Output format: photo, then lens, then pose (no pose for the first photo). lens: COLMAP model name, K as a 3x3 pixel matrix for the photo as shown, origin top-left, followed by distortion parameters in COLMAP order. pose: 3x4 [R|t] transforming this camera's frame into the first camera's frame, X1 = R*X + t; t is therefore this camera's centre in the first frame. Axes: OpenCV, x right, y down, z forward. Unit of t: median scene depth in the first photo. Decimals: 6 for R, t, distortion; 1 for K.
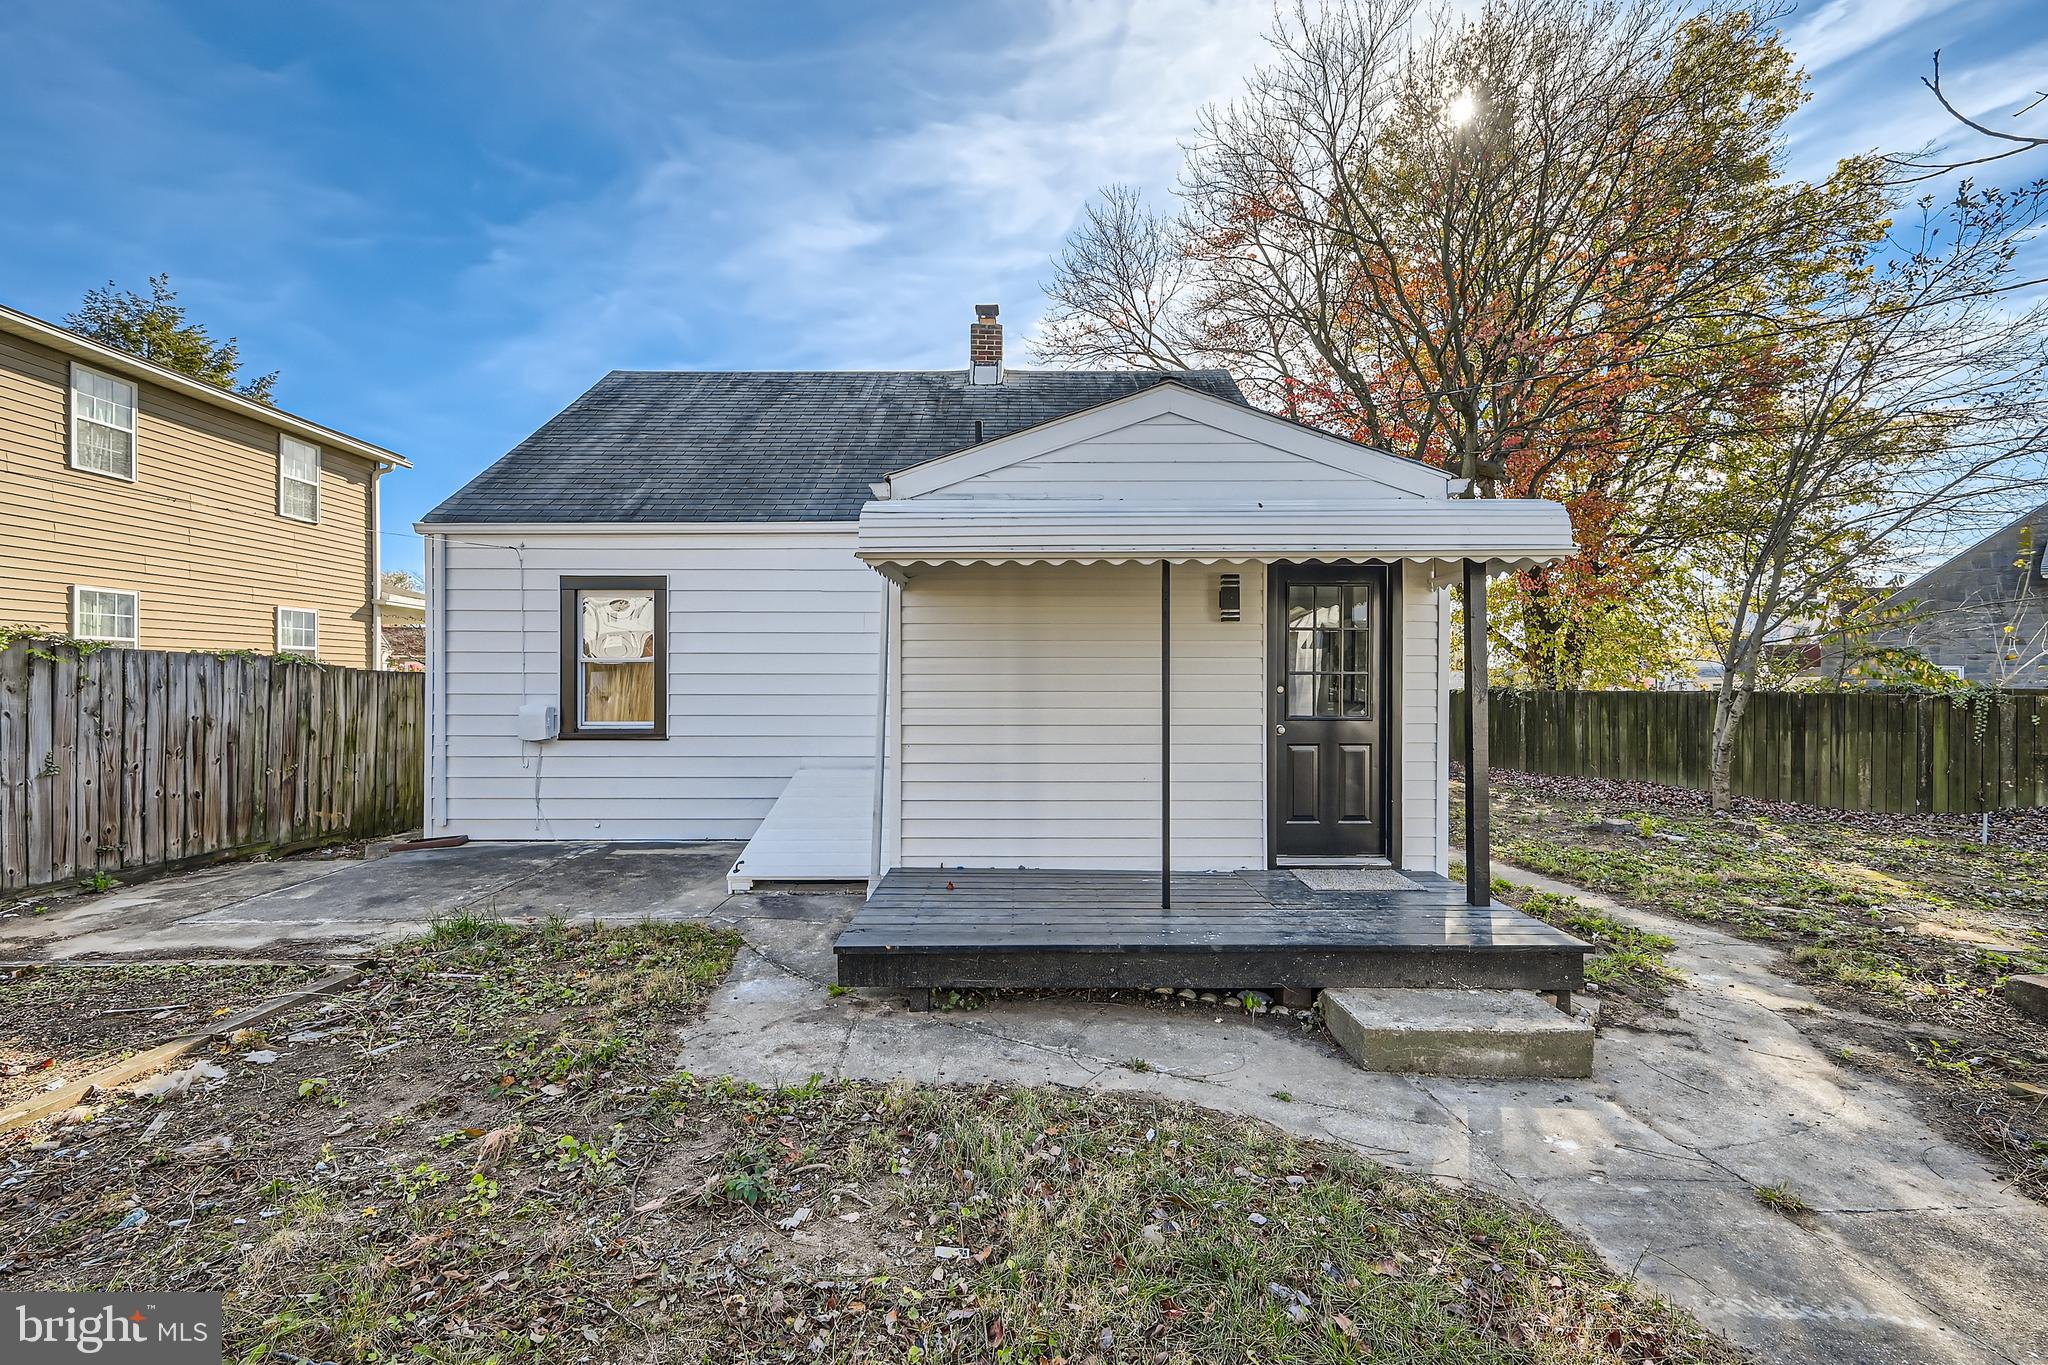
lens RADIAL K [[819.4, 0, 1020.3], [0, 819.4, 674.2], [0, 0, 1]] dist [-0.000016, 0.000394]
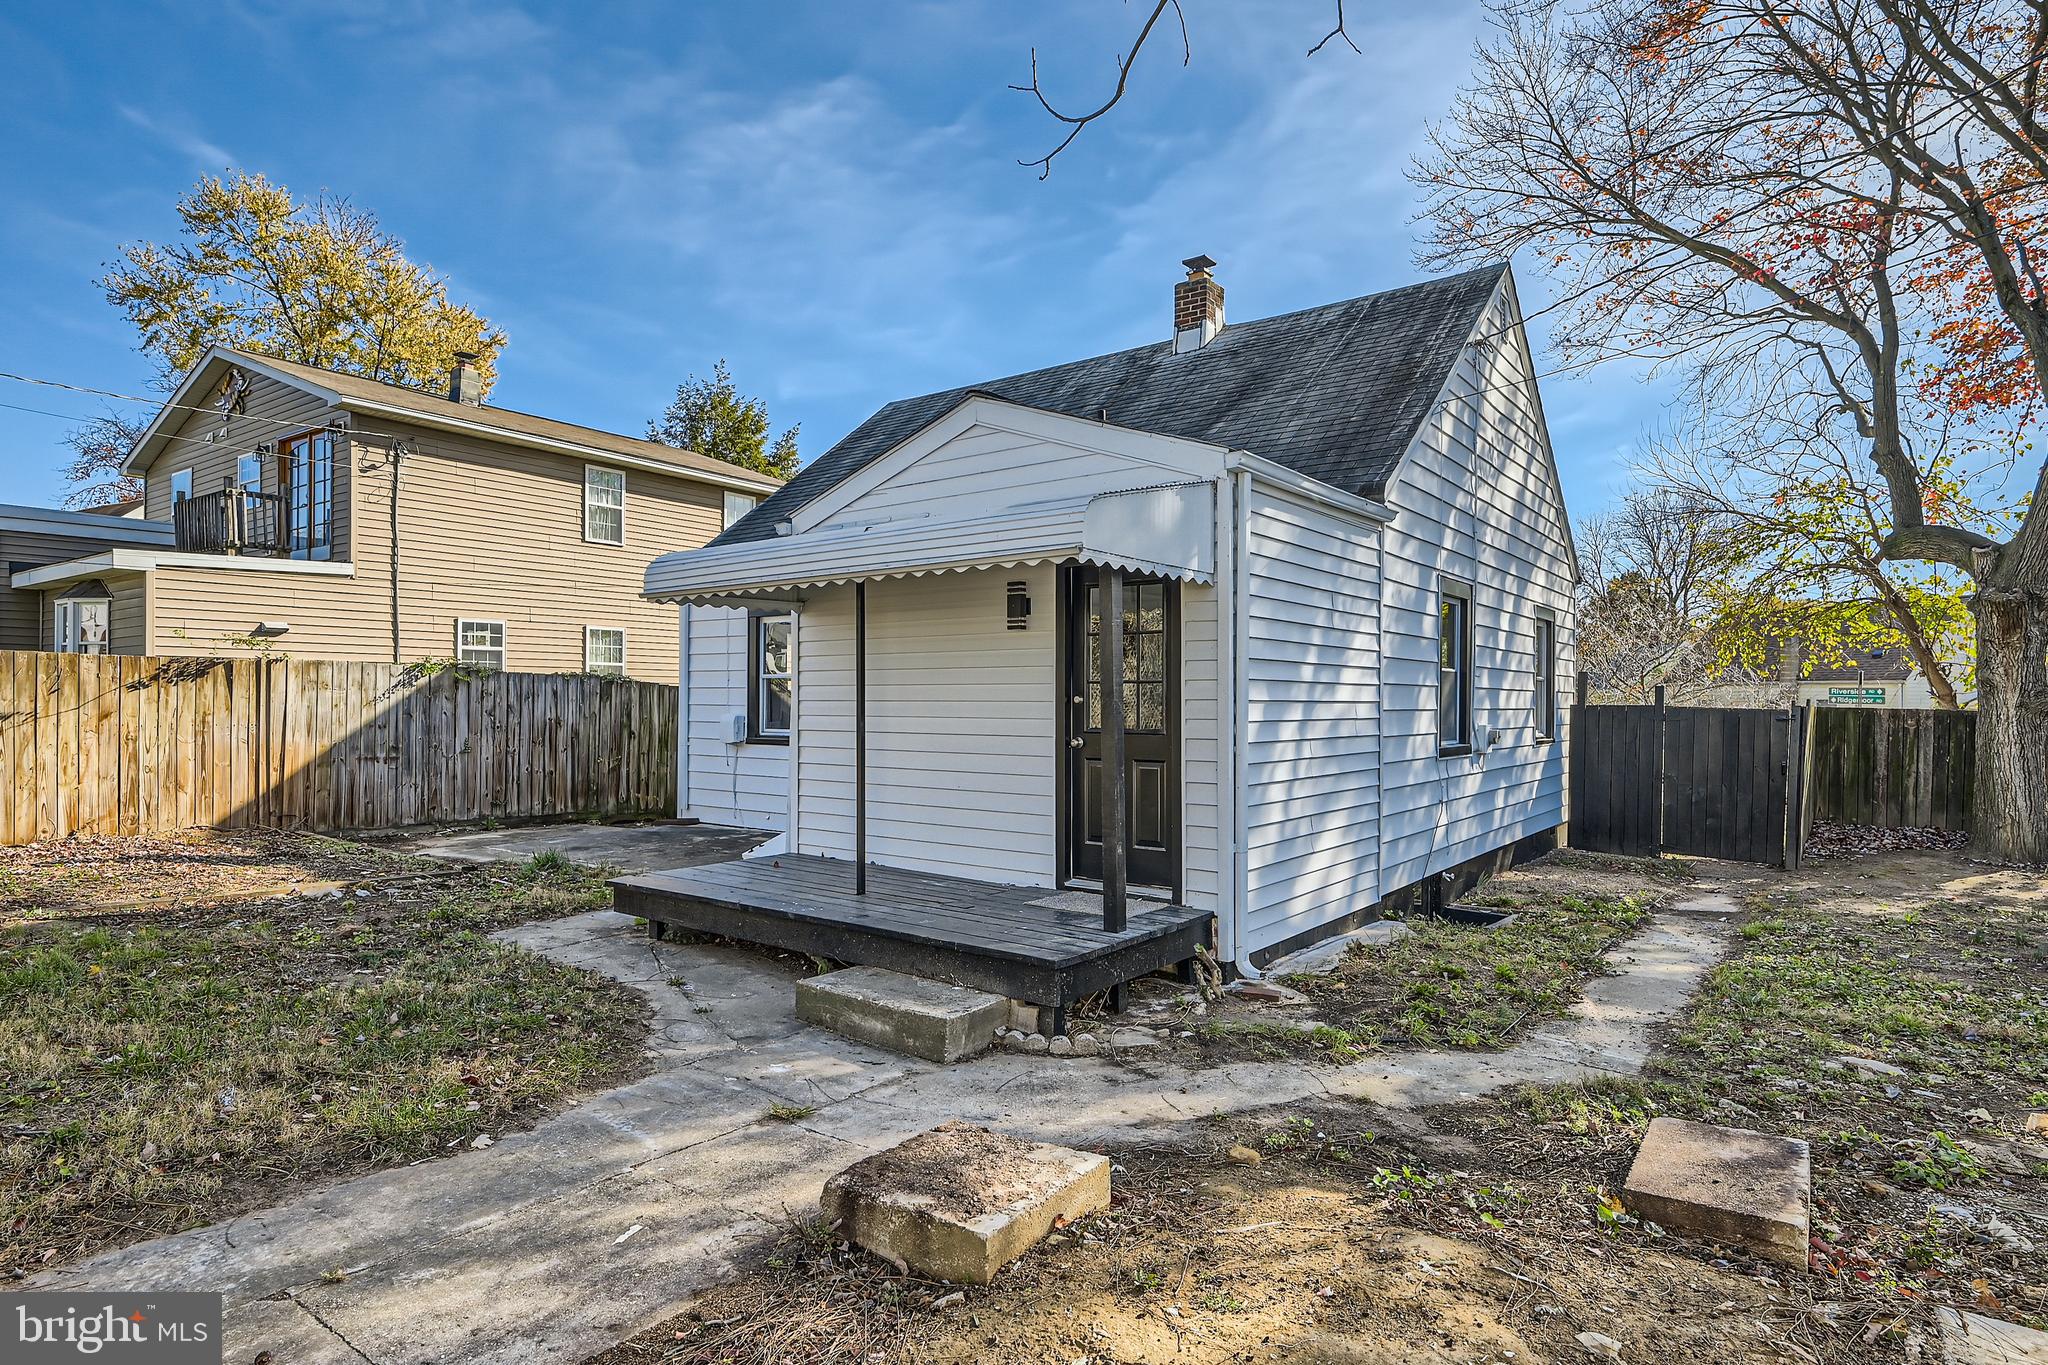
lens RADIAL K [[1092.6, 0, 1027.8], [0, 1092.6, 692.9], [0, 0, 1]] dist [0.001080, 0.000015]
pose [[0.797363, -0.001210, -0.603499, 0.930786], [0.000801, 0.999999, -0.000946, 0.010880], [0.603499, 0.000270, 0.797363, -0.028848]]
